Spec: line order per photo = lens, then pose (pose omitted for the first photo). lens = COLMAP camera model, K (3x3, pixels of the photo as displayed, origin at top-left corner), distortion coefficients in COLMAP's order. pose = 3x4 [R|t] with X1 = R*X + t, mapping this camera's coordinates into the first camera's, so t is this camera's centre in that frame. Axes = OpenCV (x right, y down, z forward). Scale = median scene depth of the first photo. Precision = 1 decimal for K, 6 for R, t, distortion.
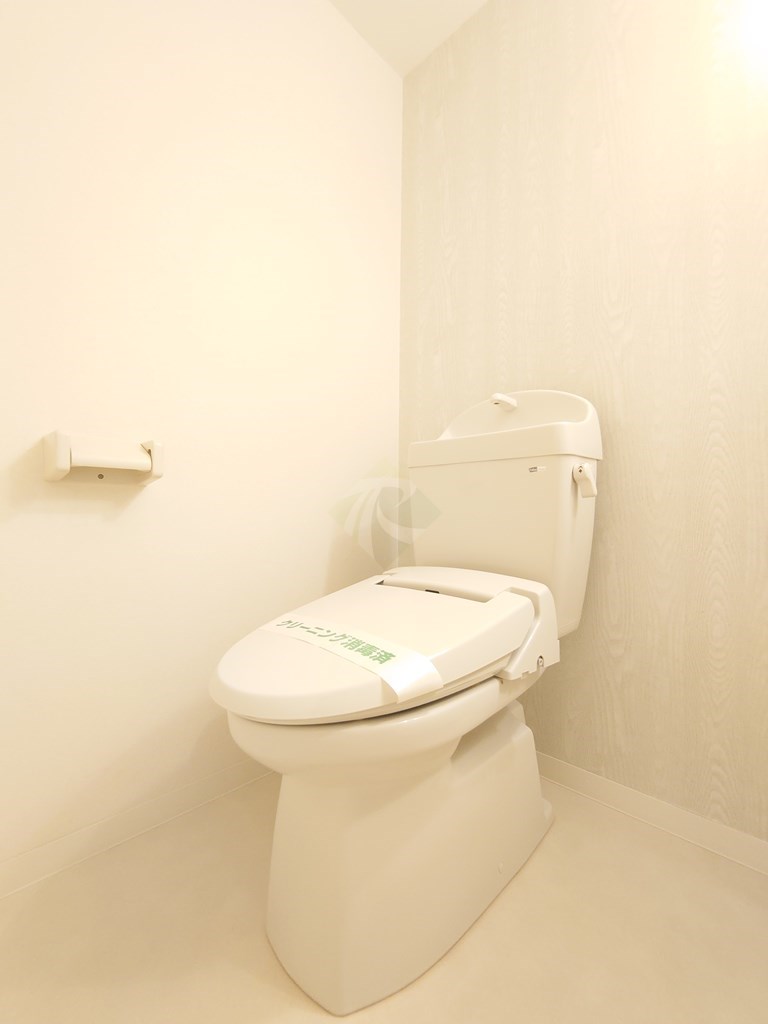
lens RADIAL K [[438.4, 0, 385.1], [0, 438.4, 511.8], [0, 0, 1]] dist [-0.000504, -0.000945]
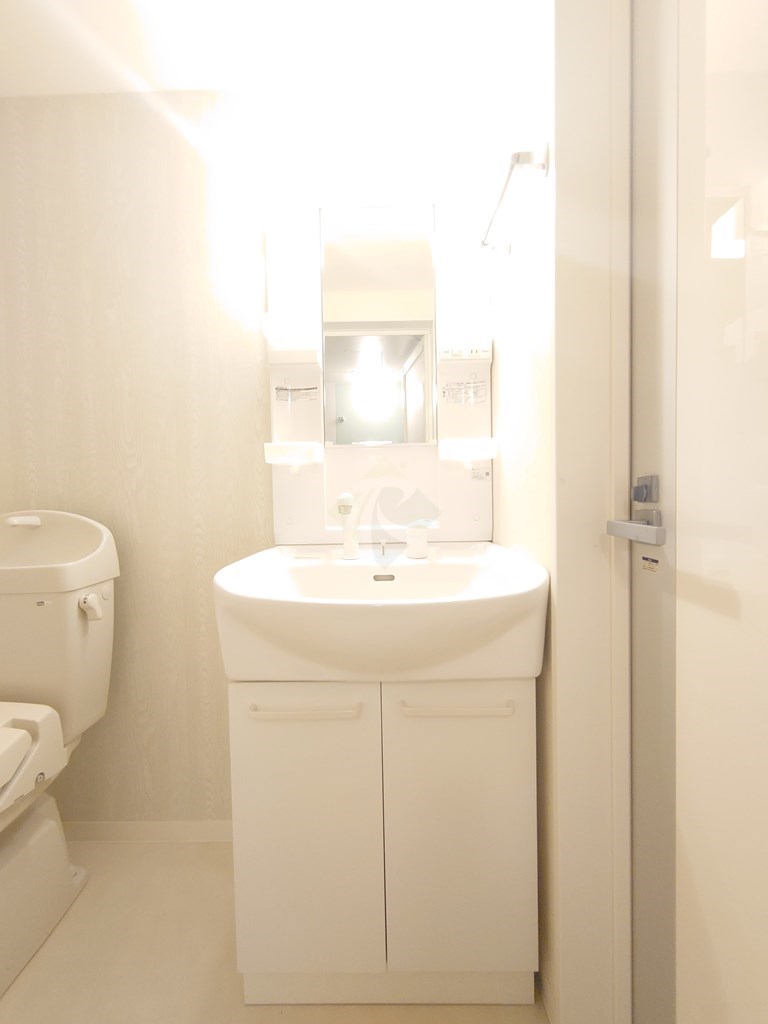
lens RADIAL K [[438.4, 0, 383.0], [0, 438.4, 512.3], [0, 0, 1]] dist [-0.000504, -0.000945]
pose [[0.727441, -0.043122, 0.684813, 0.216734], [0.021945, 0.998975, 0.039593, -0.363498], [-0.685819, -0.013774, 0.727642, -0.447547]]
